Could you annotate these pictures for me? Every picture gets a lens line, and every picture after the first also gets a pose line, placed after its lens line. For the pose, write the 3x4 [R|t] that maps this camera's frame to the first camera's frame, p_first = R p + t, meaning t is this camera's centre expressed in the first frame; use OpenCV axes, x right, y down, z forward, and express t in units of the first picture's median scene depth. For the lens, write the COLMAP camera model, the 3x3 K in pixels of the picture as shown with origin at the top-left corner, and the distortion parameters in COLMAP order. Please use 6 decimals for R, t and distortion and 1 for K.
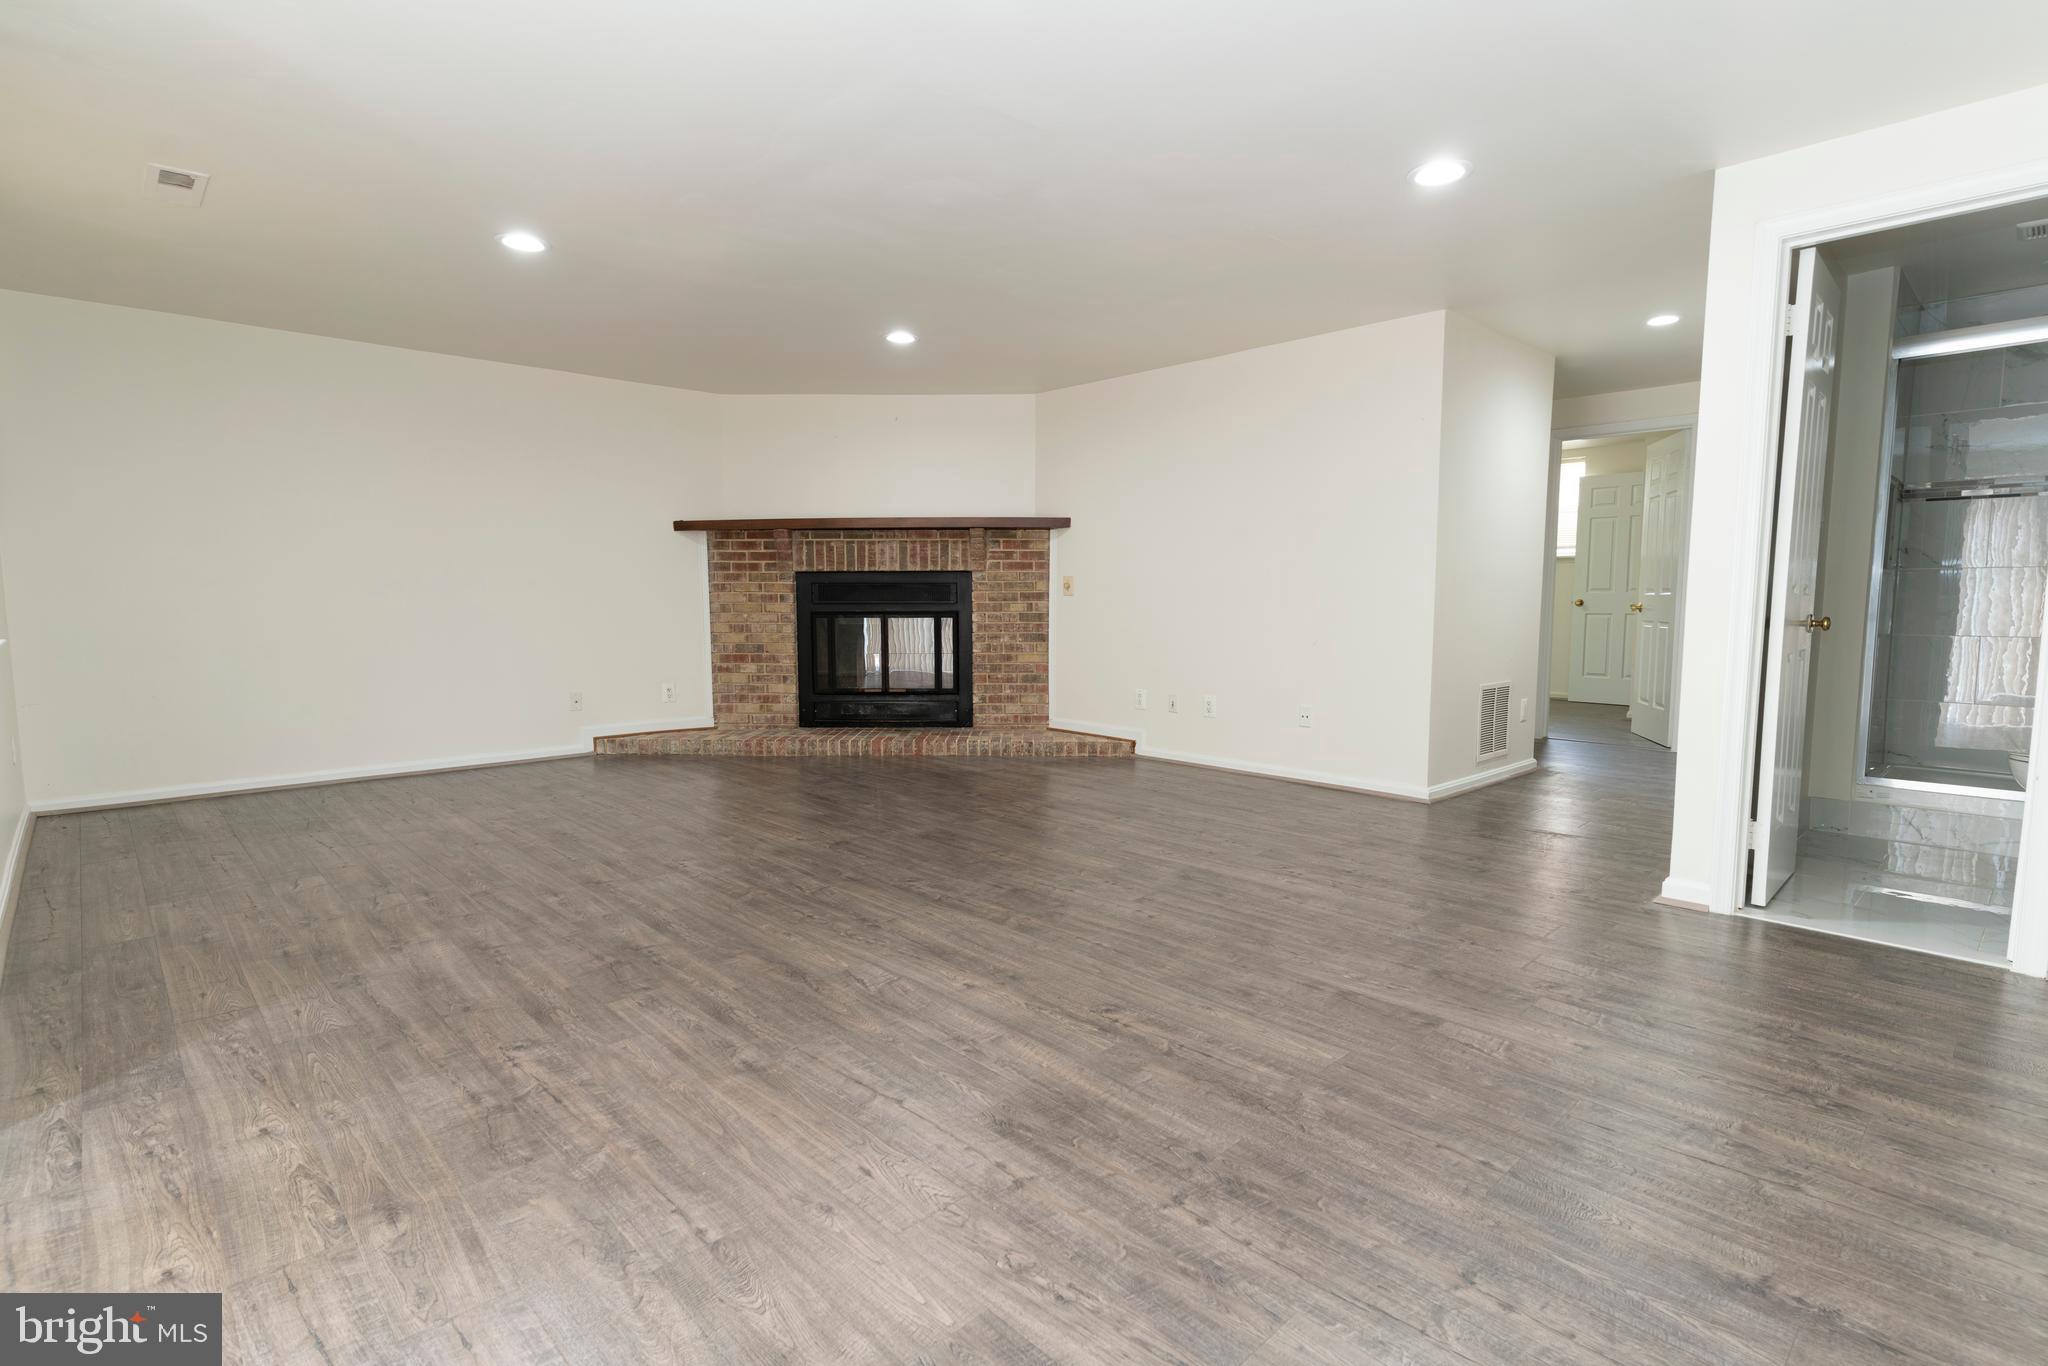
lens RADIAL K [[970.4, 0, 1033.7], [0, 970.4, 683.9], [0, 0, 1]] dist [0.008726, -0.001549]
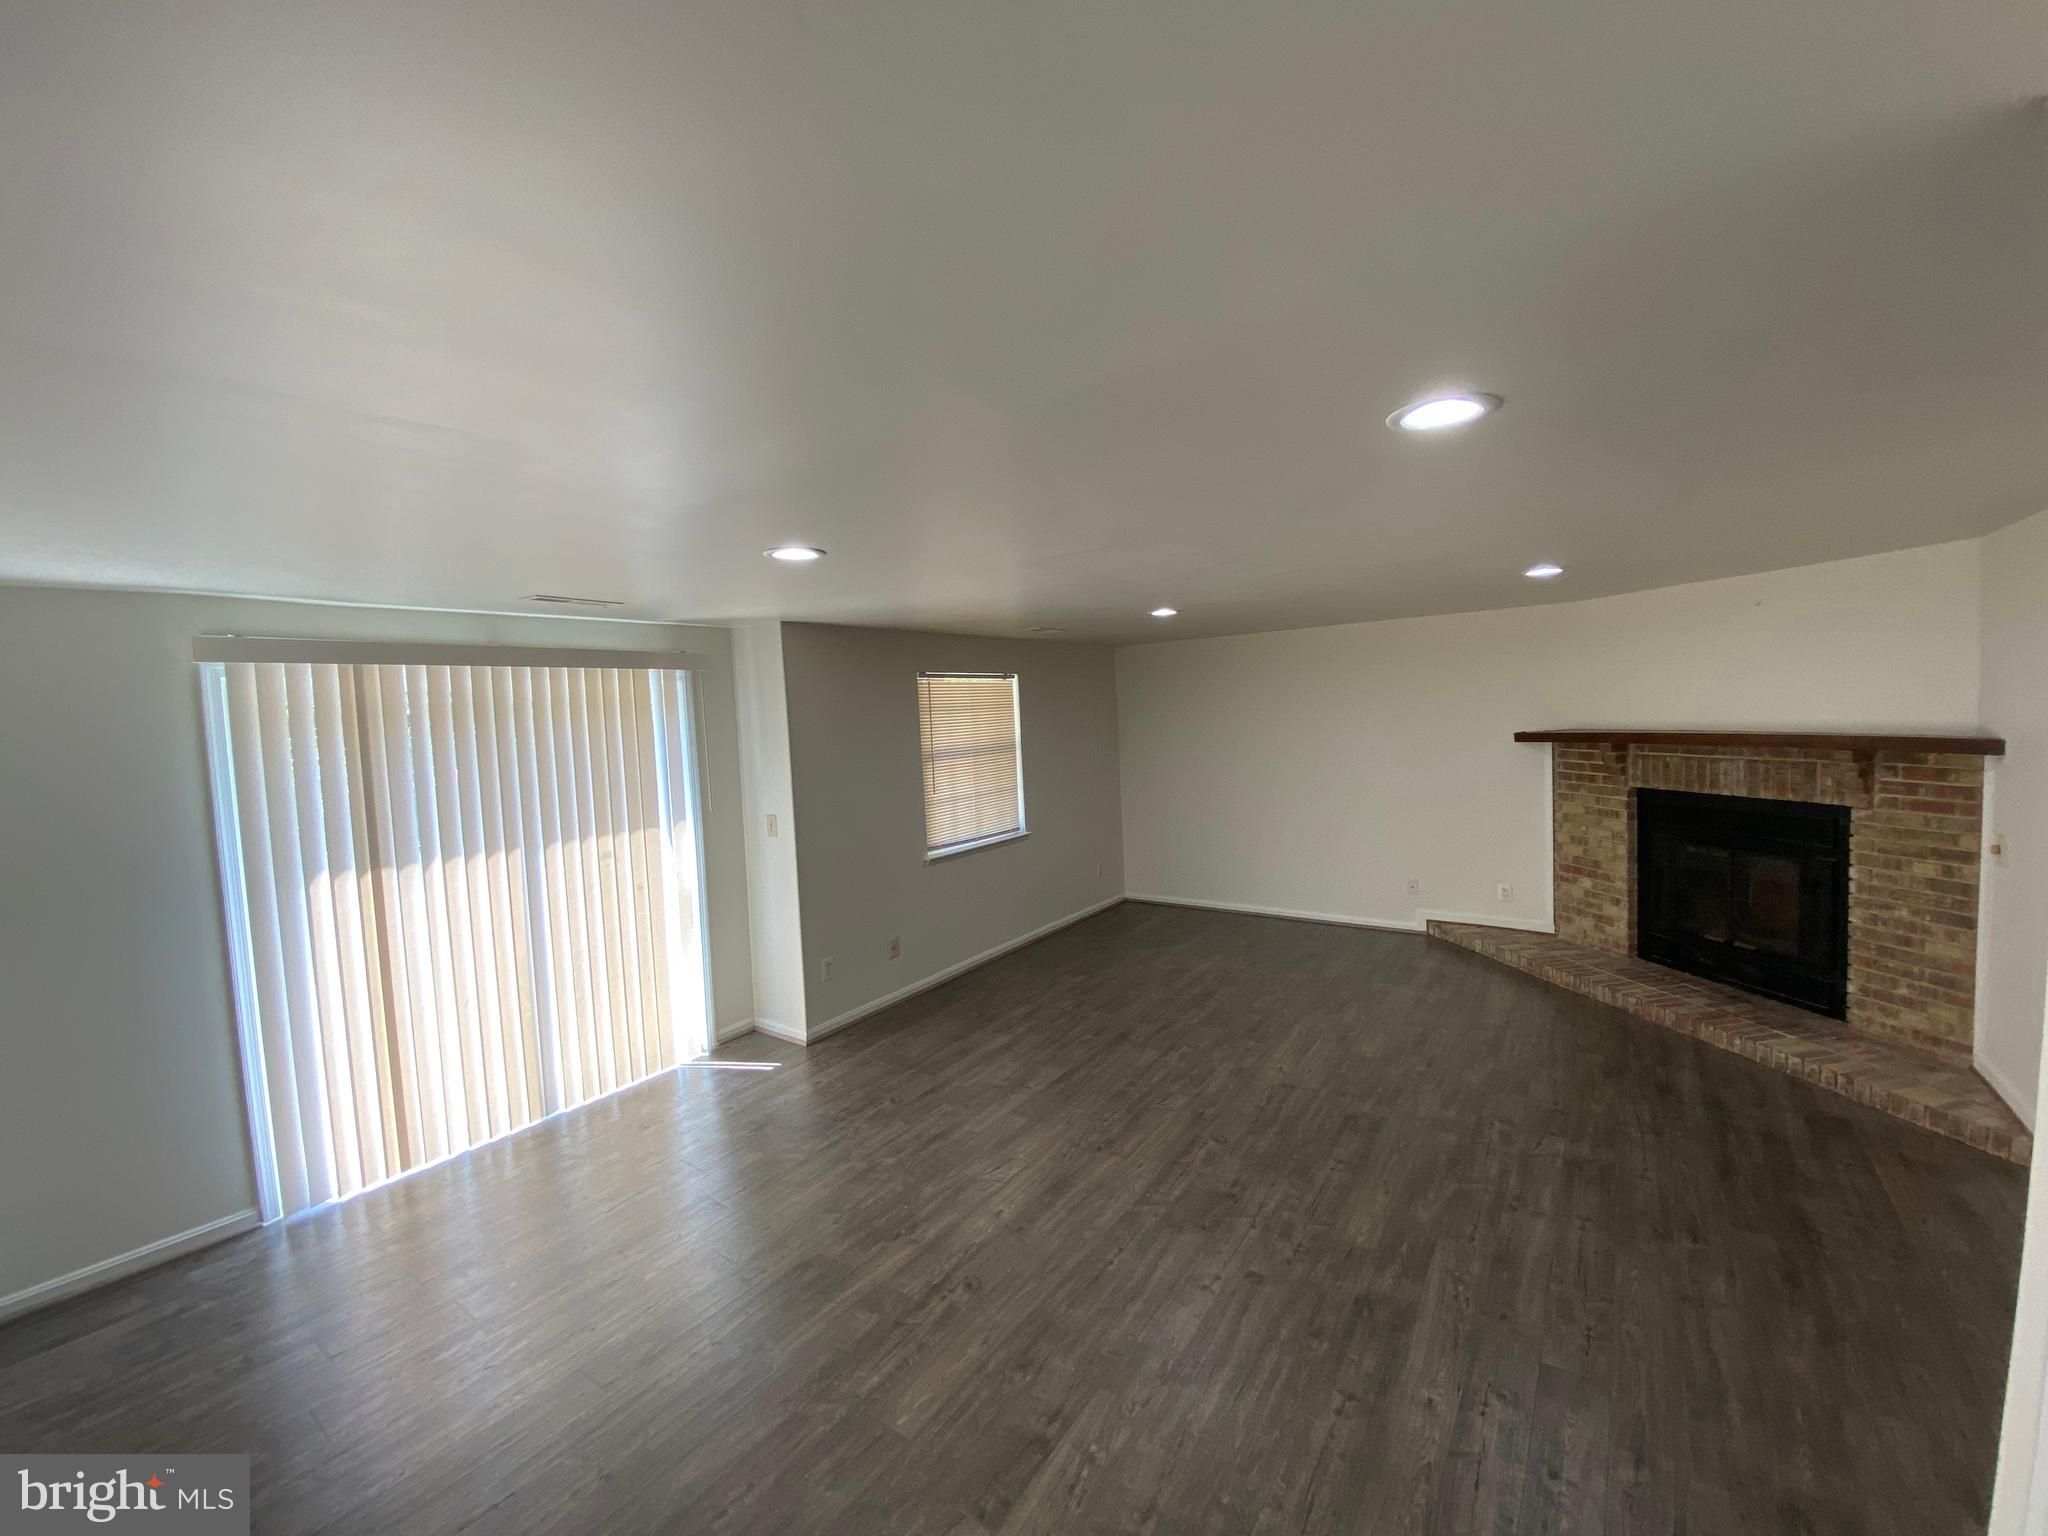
lens RADIAL K [[823.3, 0, 1014.8], [0, 823.3, 751.5], [0, 0, 1]] dist [-0.005504, -0.009819]
pose [[0.197086, 0.036838, -0.979694, 0.391830], [-0.056221, 0.998074, 0.026219, -0.137799], [0.978773, 0.049911, 0.198778, 0.285101]]
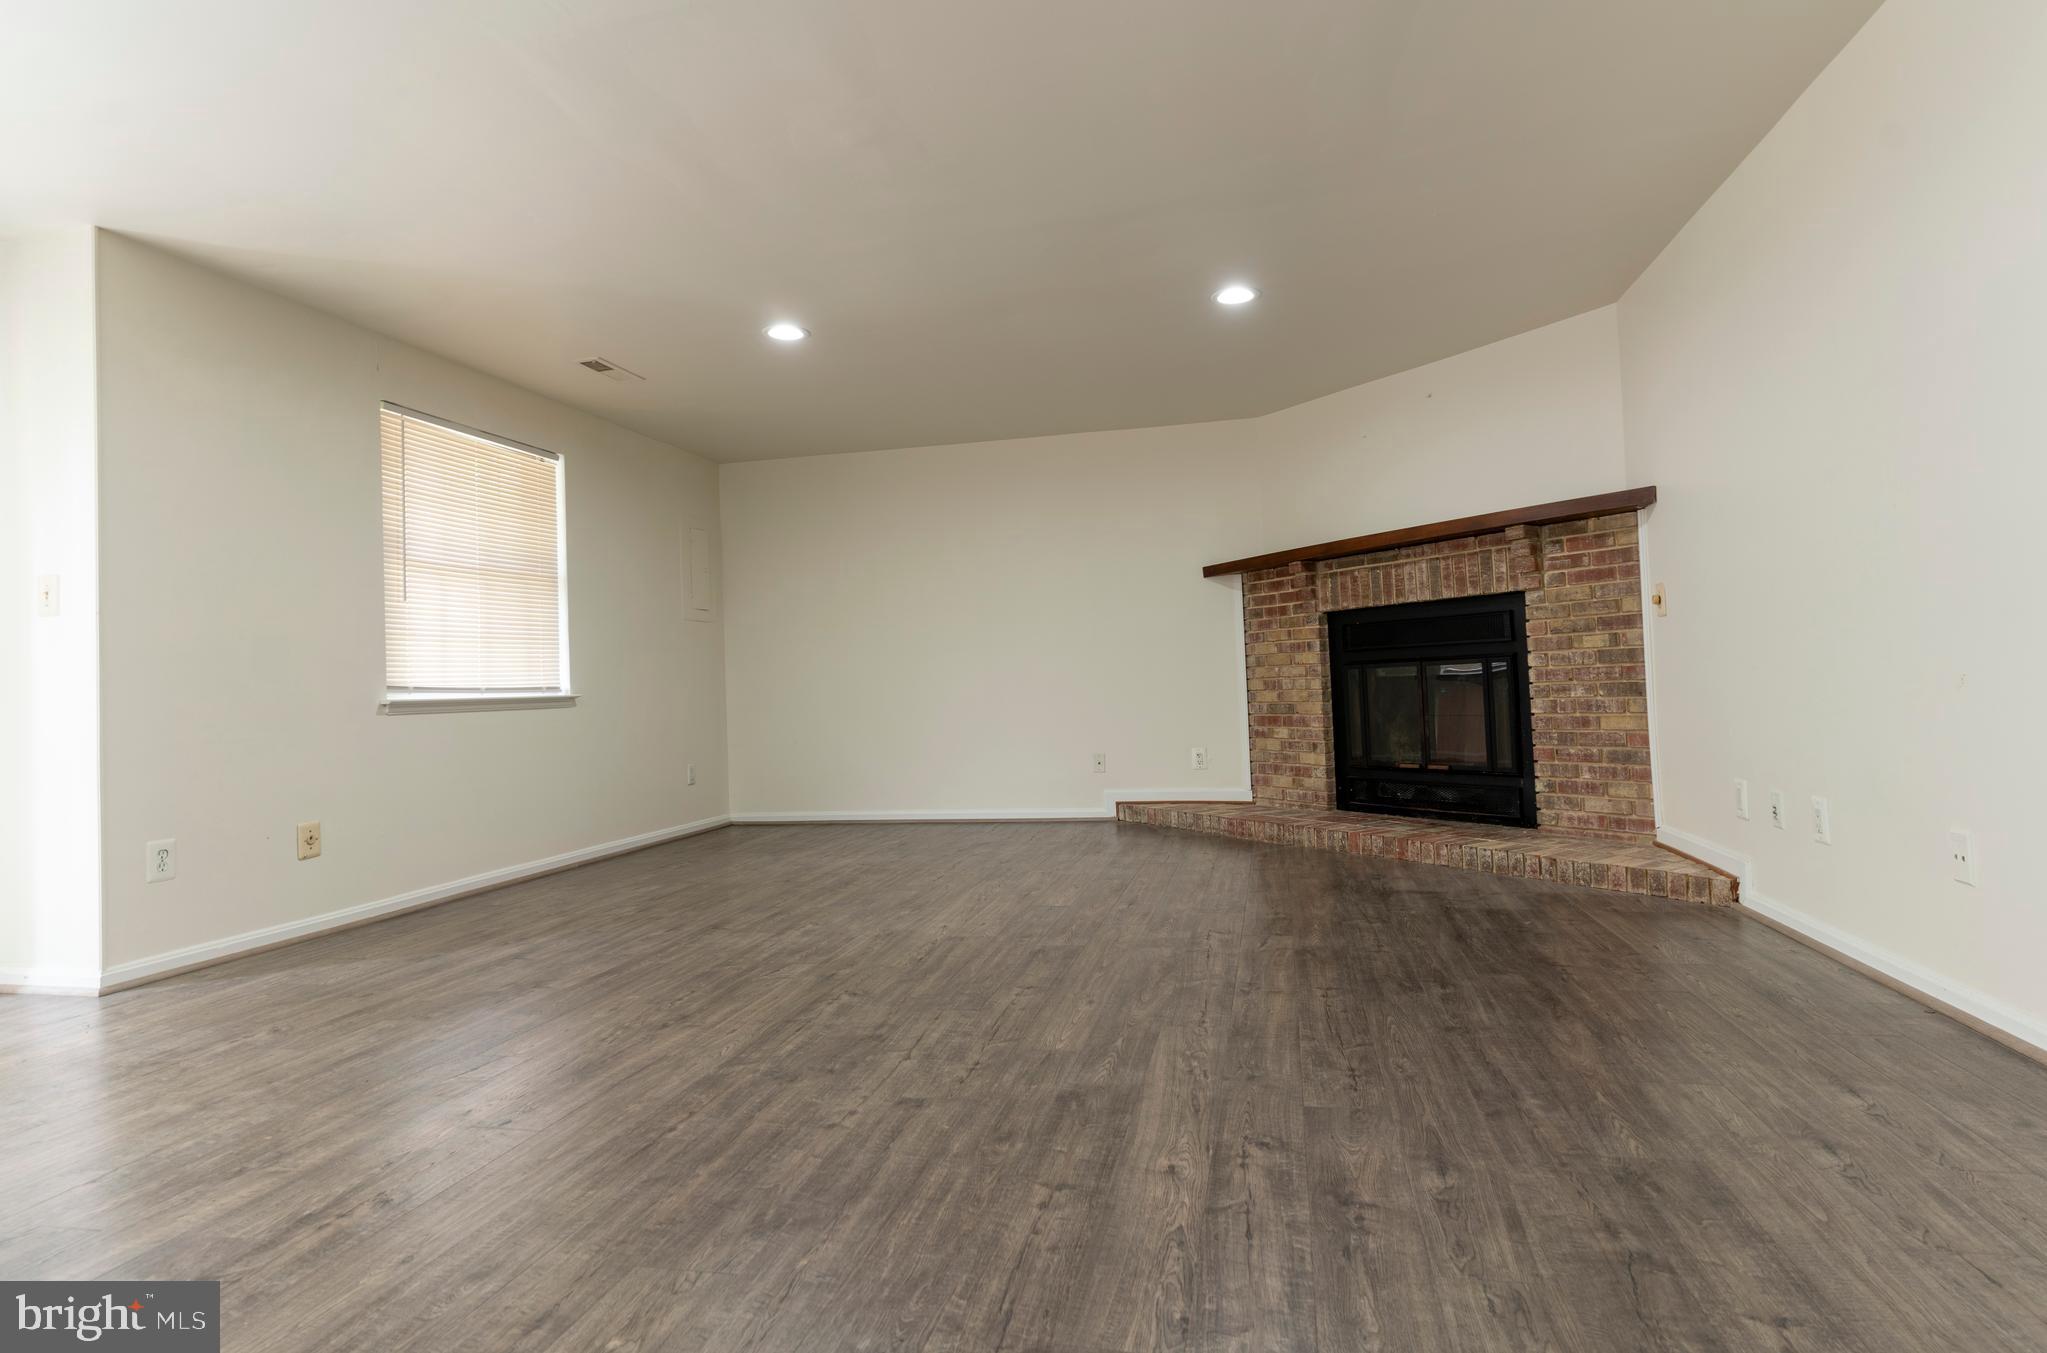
lens RADIAL K [[1055.6, 0, 1049.3], [0, 1055.6, 641.5], [0, 0, 1]] dist [0.001704, -0.001428]
pose [[0.576804, -0.055196, -0.815016, 0.335368], [-0.041213, 0.994478, -0.096517, 0.001333], [0.815842, 0.089260, 0.571344, 0.324835]]
